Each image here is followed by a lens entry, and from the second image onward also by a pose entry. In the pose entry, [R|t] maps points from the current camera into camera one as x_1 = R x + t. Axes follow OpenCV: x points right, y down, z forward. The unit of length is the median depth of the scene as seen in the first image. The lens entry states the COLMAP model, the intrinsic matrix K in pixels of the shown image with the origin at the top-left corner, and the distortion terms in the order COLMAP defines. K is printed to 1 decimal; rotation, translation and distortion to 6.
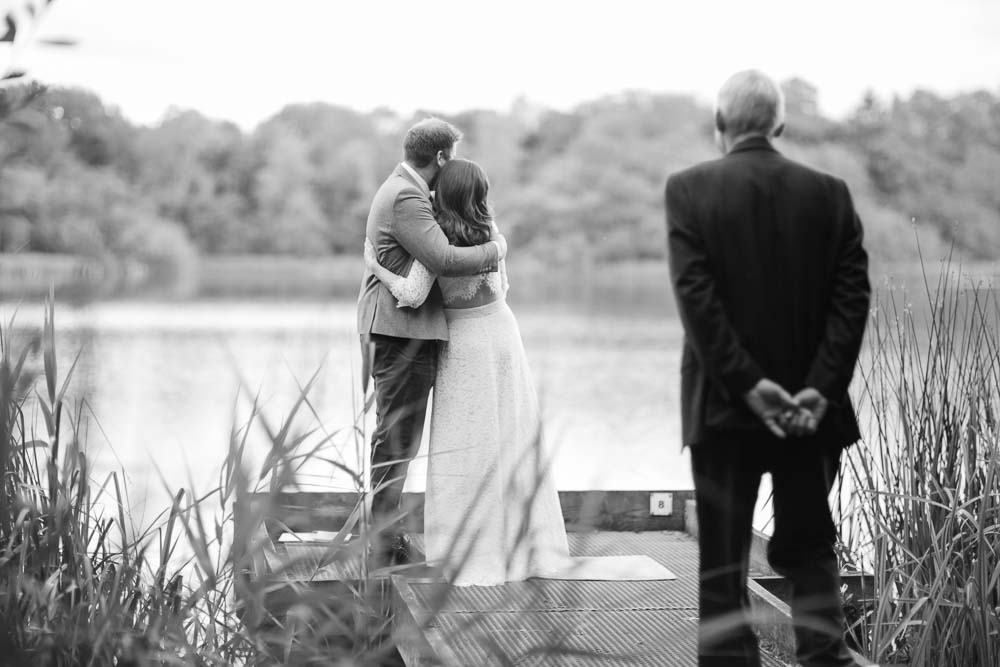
lens RADIAL K [[2441.0, 0, 500.0], [0, 2441.0, 333.5], [0, 0, 1]] dist [-0.073174, -0.674310]
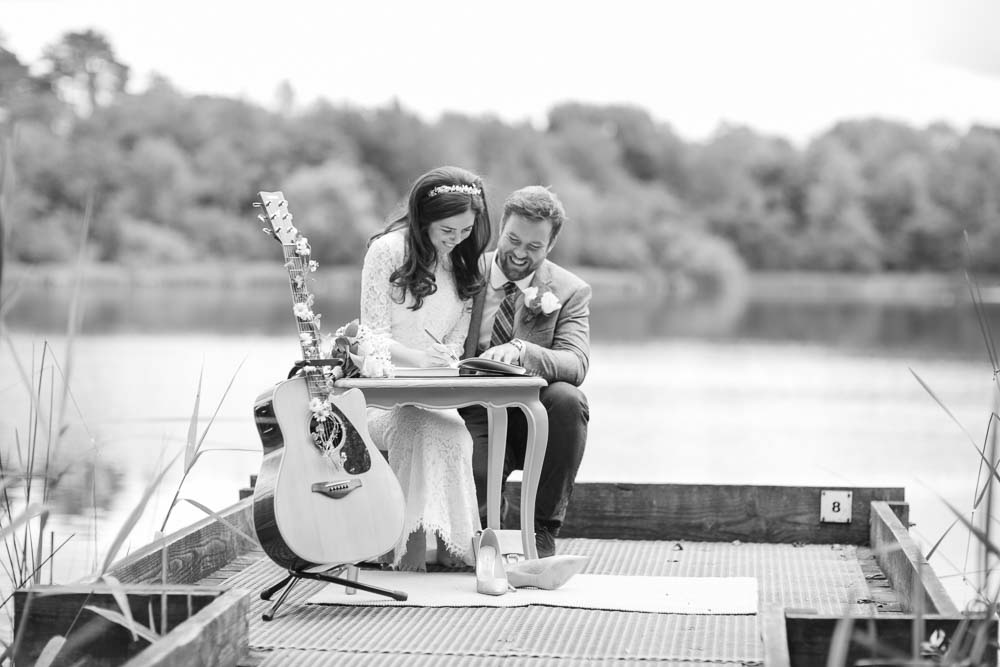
lens RADIAL K [[2414.5, 0, 500.0], [0, 2414.5, 333.5], [0, 0, 1]] dist [-0.035676, -0.382855]
pose [[0.972170, 0.009283, -0.234091, 0.134336], [-0.011376, 0.999906, -0.007589, 0.026341], [0.233998, 0.010041, 0.972185, 0.298929]]
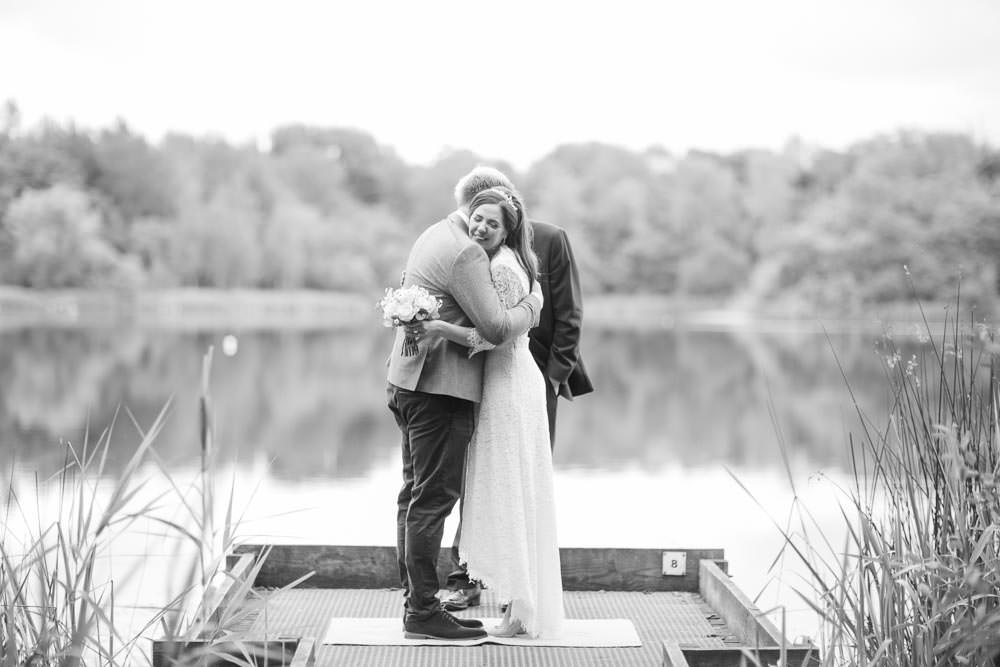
lens RADIAL K [[2434.1, 0, 500.0], [0, 2434.1, 333.5], [0, 0, 1]] dist [-0.020645, -0.886819]
pose [[0.992989, 0.006833, -0.118011, 0.110060], [-0.008694, 0.999846, -0.015258, -0.004784], [0.117889, 0.016177, 0.992895, 0.046843]]
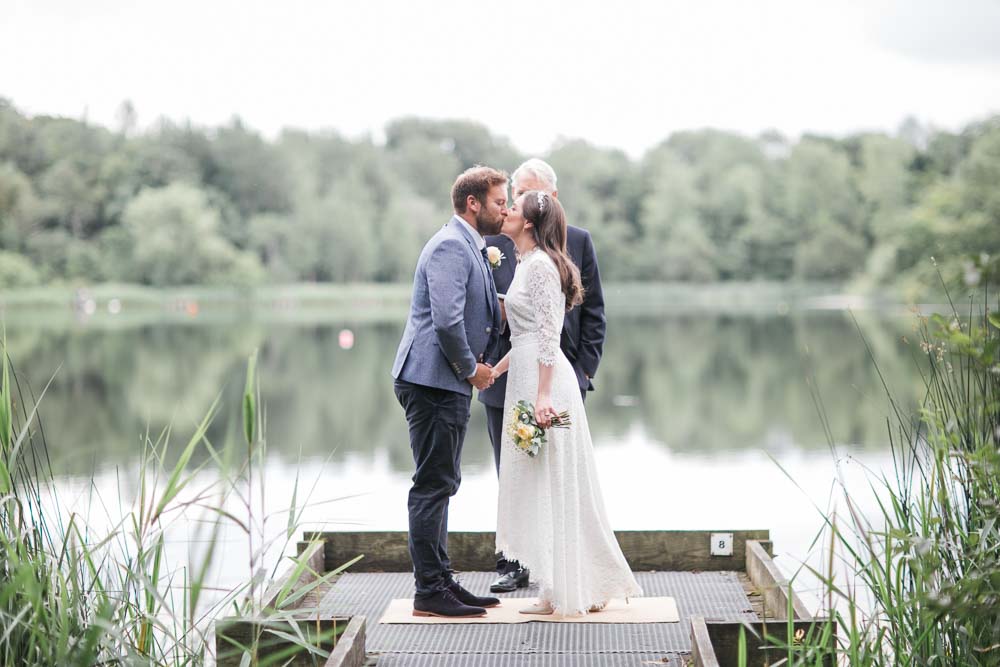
lens RADIAL K [[2434.1, 0, 500.0], [0, 2434.1, 333.5], [0, 0, 1]] dist [-0.020645, -0.886819]
pose [[0.985839, -0.010119, -0.167387, 0.144330], [0.008424, 0.999906, -0.010831, -0.006454], [0.167481, 0.009267, 0.985832, -0.000197]]
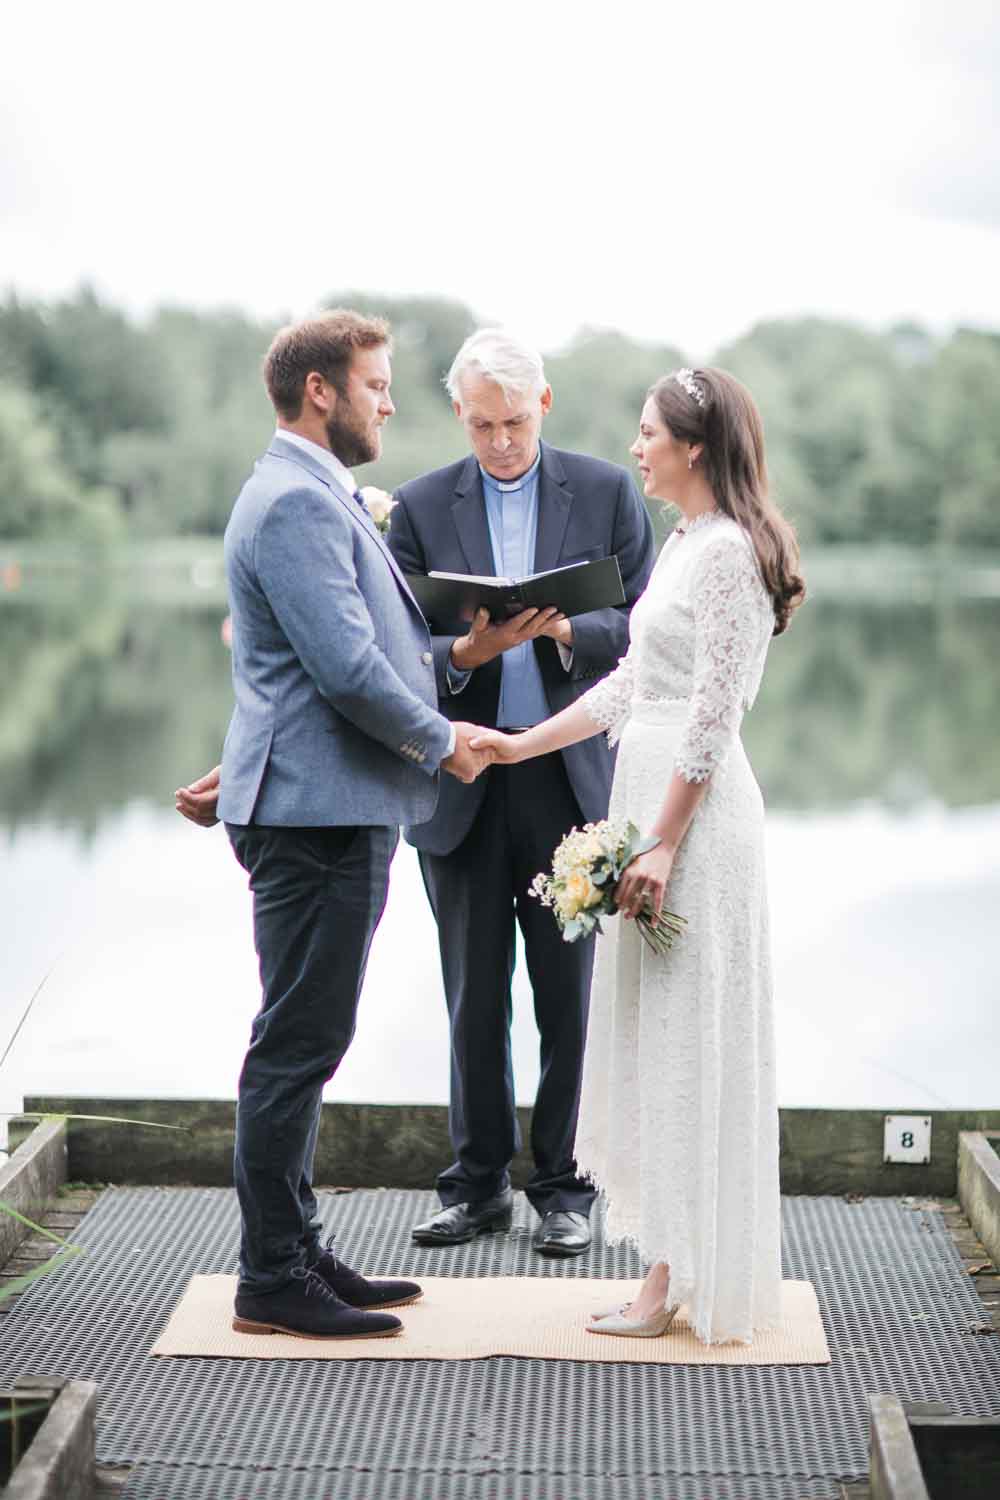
lens RADIAL K [[3642.4, 0, 500.0], [0, 3642.4, 750.0], [0, 0, 1]] dist [-0.052068, -0.514792]
pose [[0.986381, 0.011438, -0.164076, 0.103014], [-0.007409, 0.999656, 0.025146, -0.022662], [0.164307, -0.023588, 0.986127, 0.293196]]
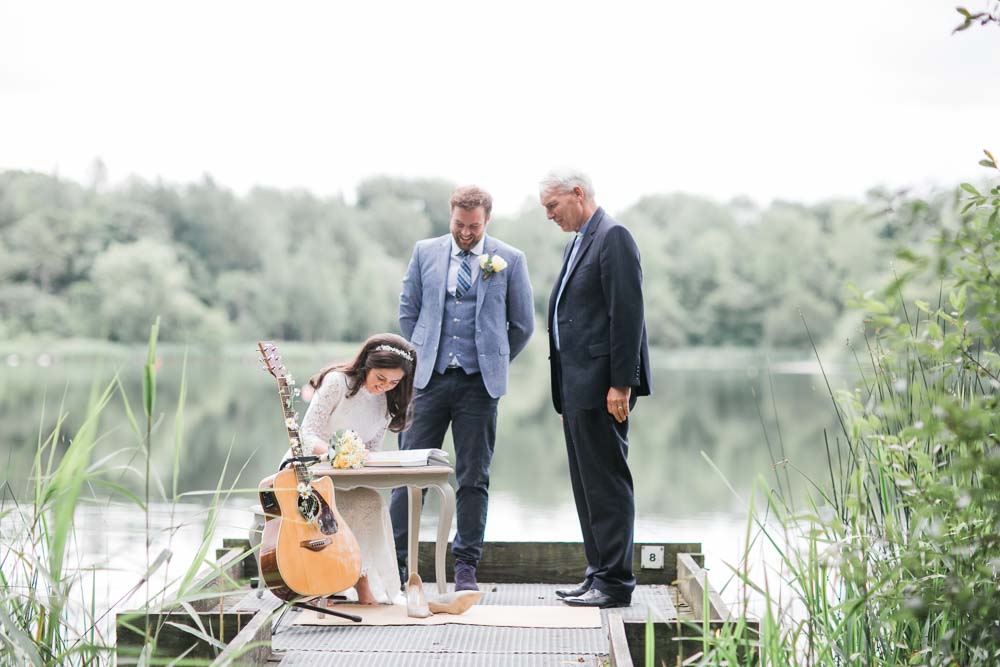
lens RADIAL K [[2434.1, 0, 500.0], [0, 2434.1, 333.5], [0, 0, 1]] dist [-0.020645, -0.886819]
pose [[0.987785, -0.000401, -0.155825, 0.157442], [-0.005552, 0.999271, -0.037770, 0.017675], [0.155727, 0.038173, 0.987062, 0.027251]]
